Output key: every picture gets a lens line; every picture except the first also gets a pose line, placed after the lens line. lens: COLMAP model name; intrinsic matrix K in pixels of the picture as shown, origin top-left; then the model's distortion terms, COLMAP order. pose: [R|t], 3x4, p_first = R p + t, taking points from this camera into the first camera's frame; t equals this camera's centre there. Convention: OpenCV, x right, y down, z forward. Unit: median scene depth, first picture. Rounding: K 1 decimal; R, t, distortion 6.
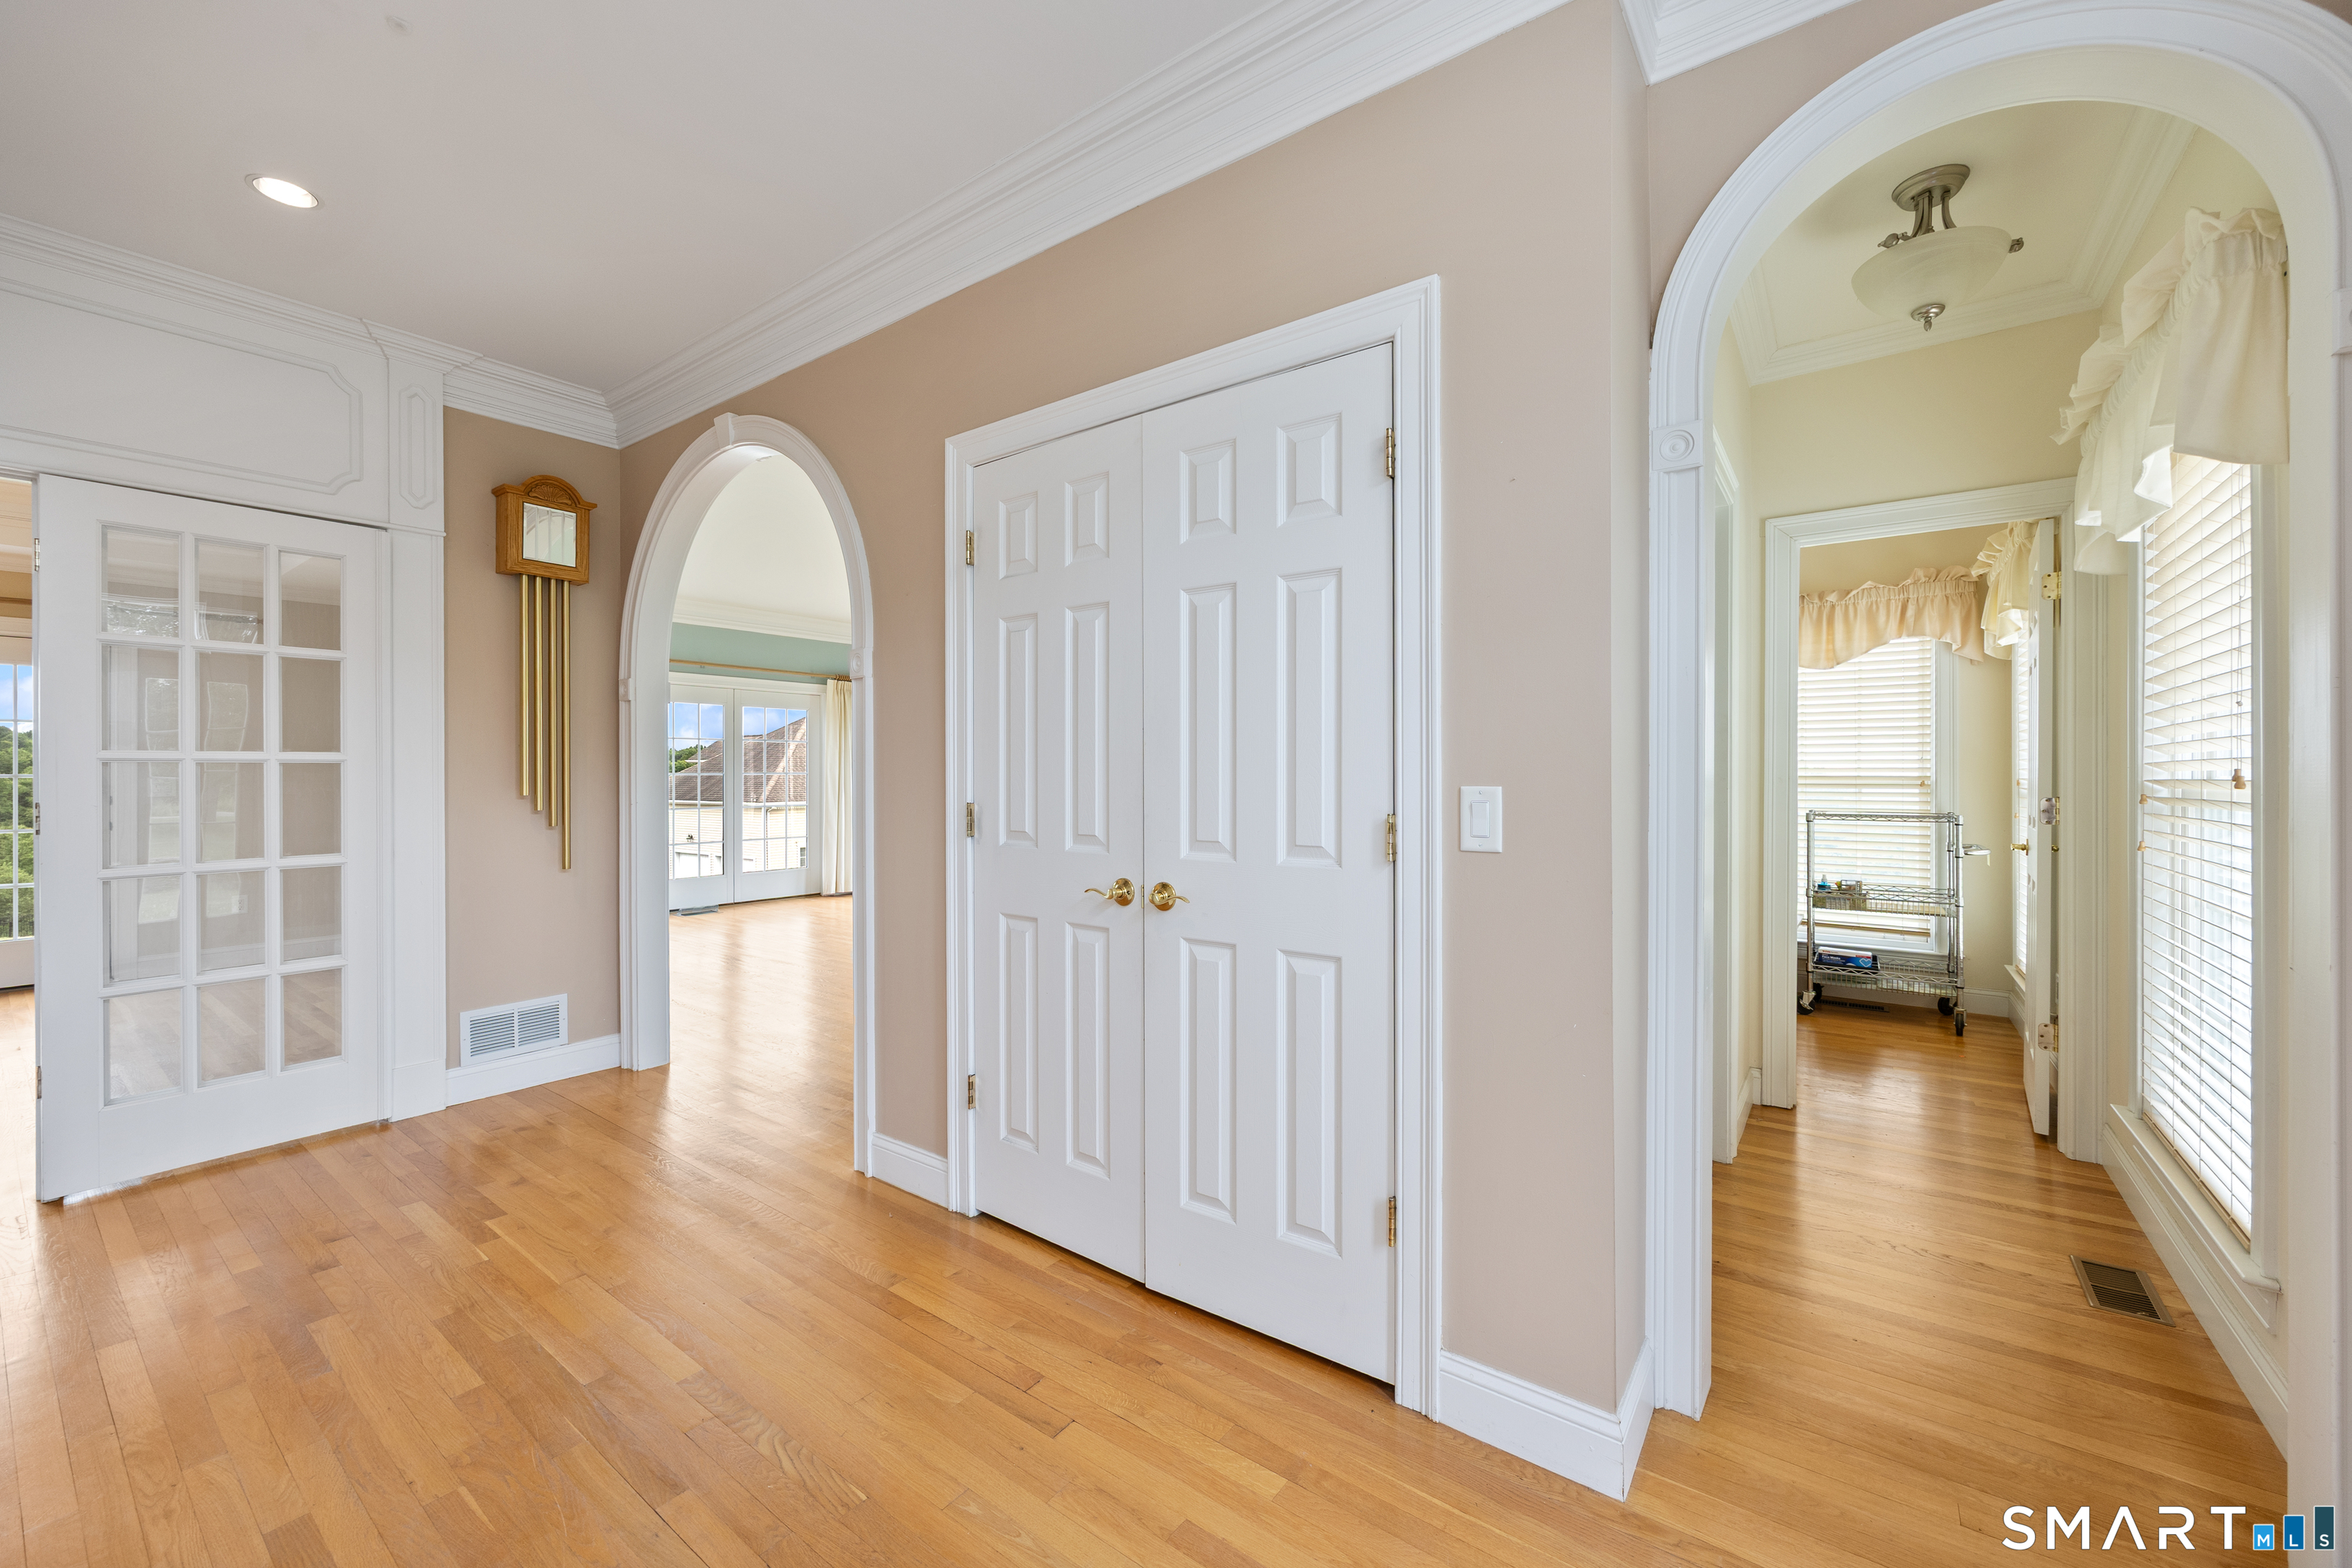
lens RADIAL K [[920.9, 0, 1139.2], [0, 920.9, 778.0], [0, 0, 1]] dist [0.000492, 0.000514]
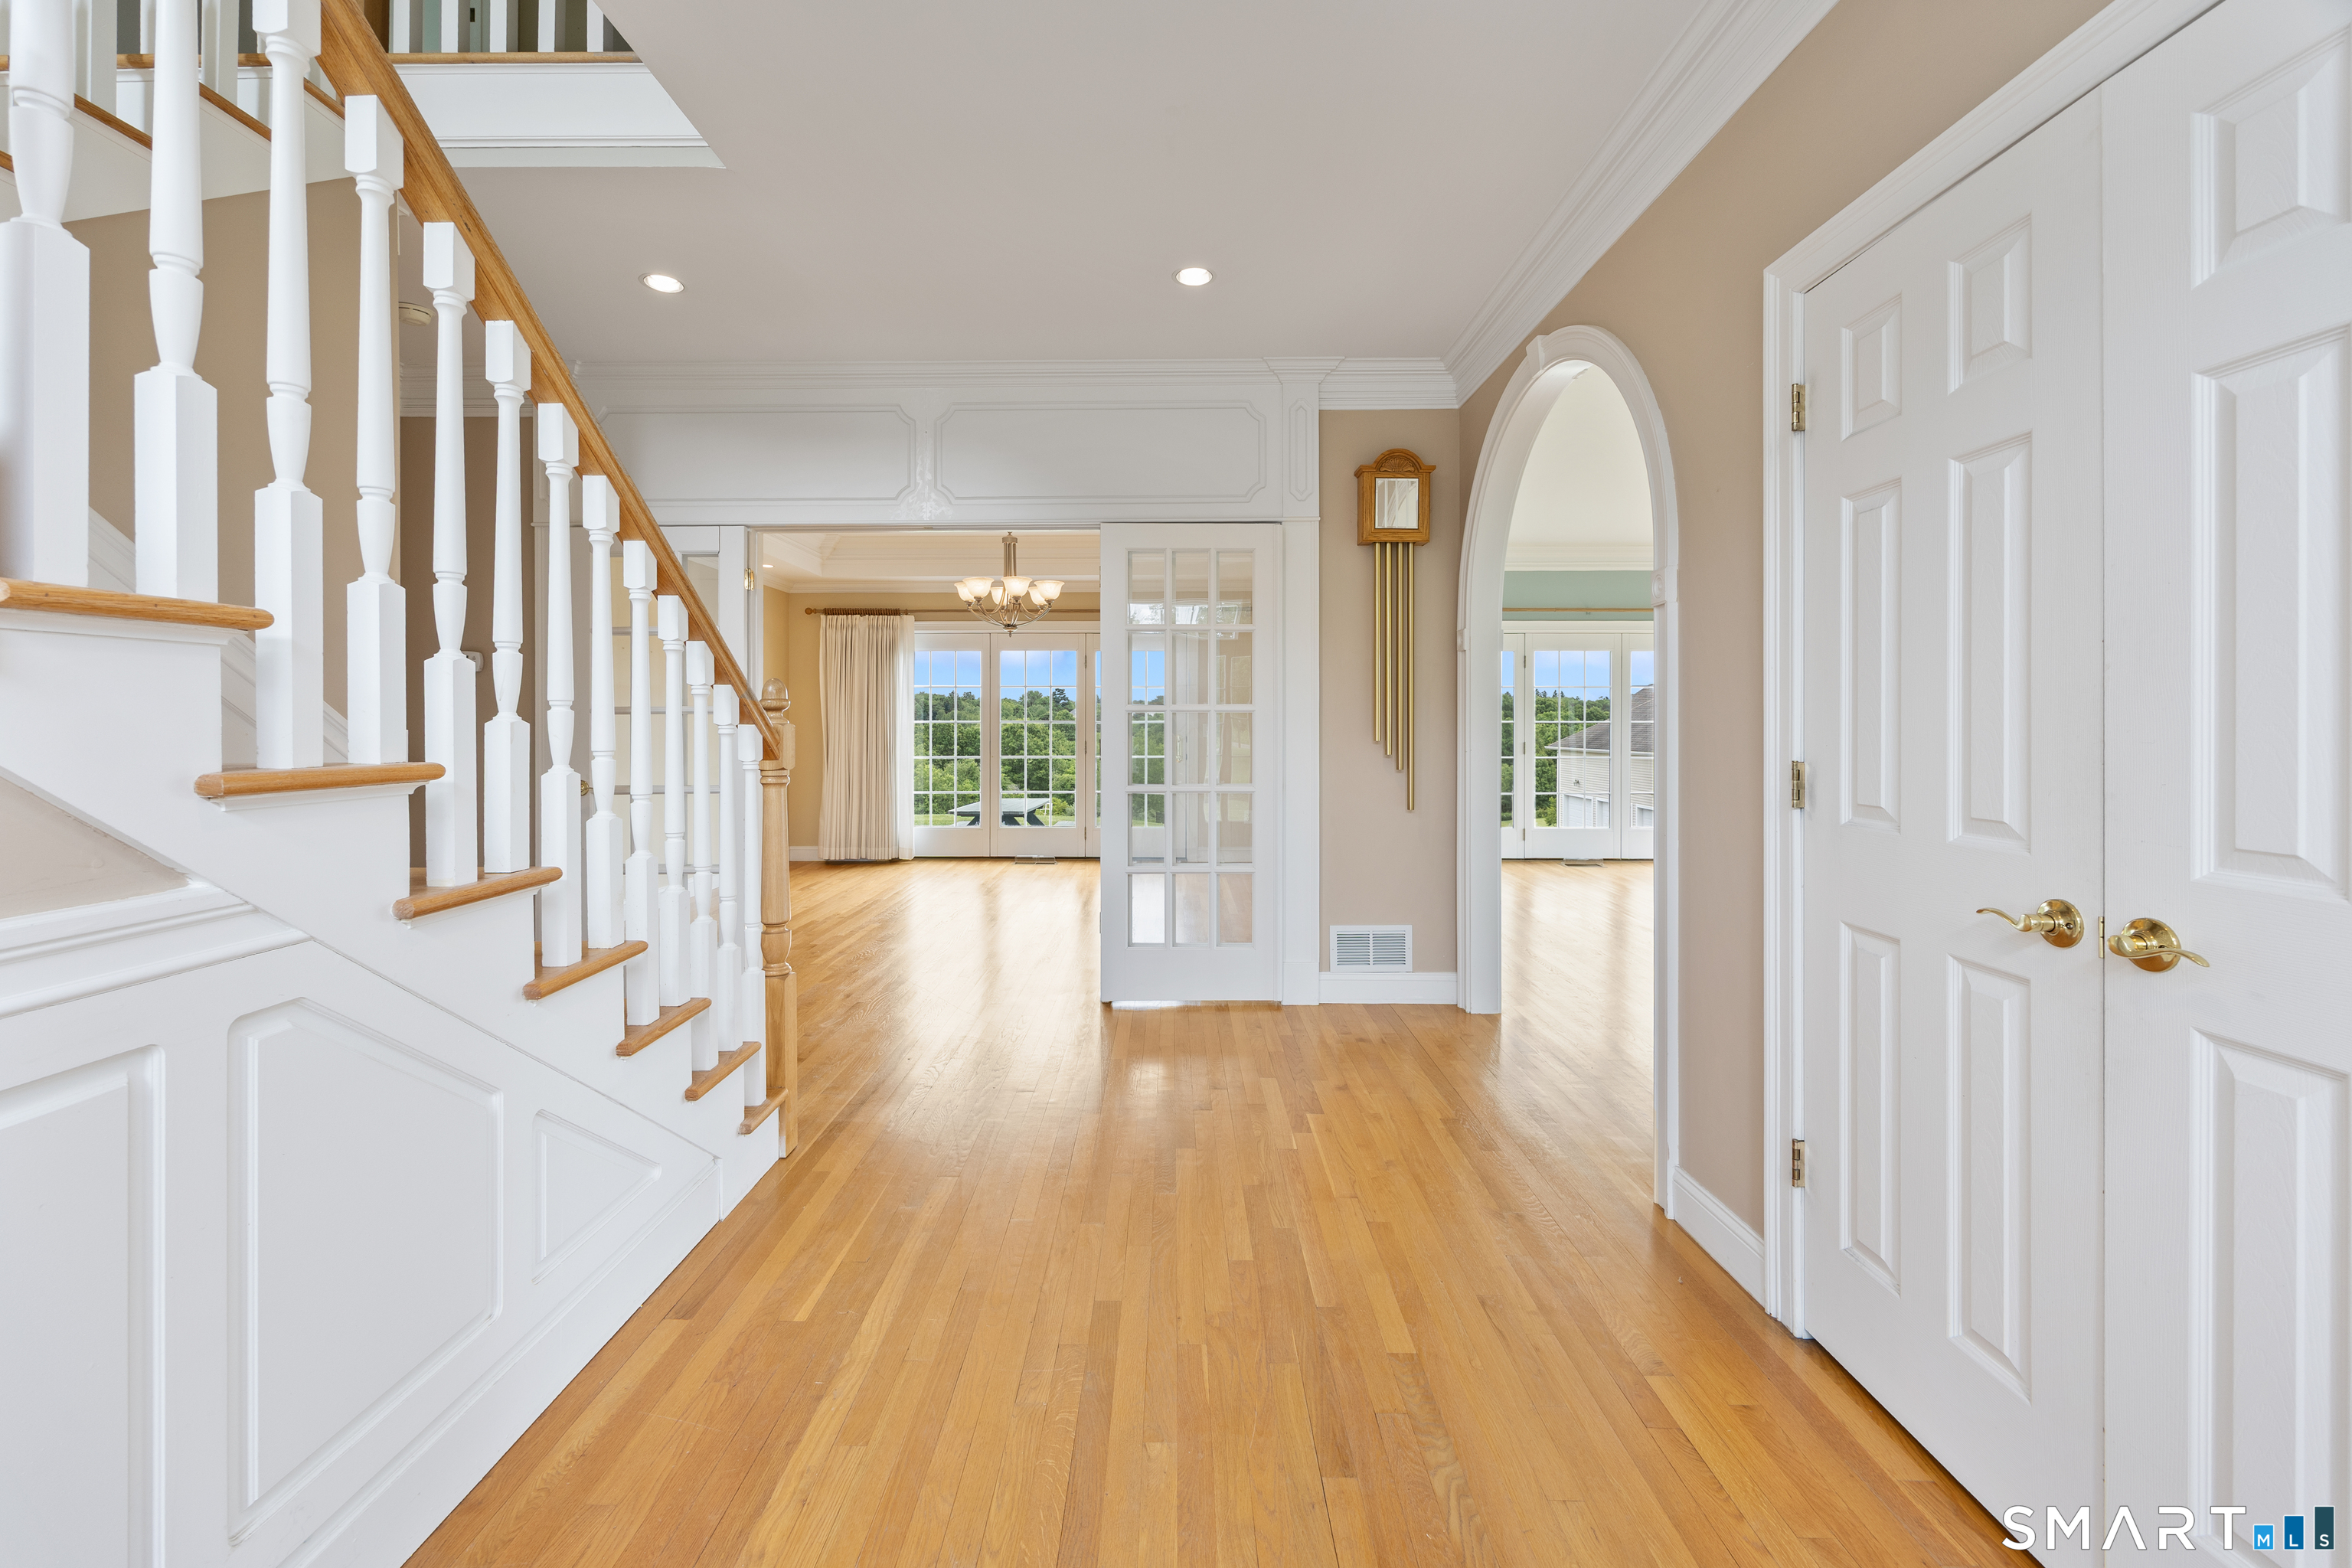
lens RADIAL K [[920.9, 0, 1165.9], [0, 920.9, 723.8], [0, 0, 1]] dist [0.000492, 0.000514]
pose [[0.608902, 0.003317, -0.793238, 0.087023], [-0.006367, 0.999979, -0.000706, 0.001230], [0.793220, 0.005480, 0.608911, 0.168456]]
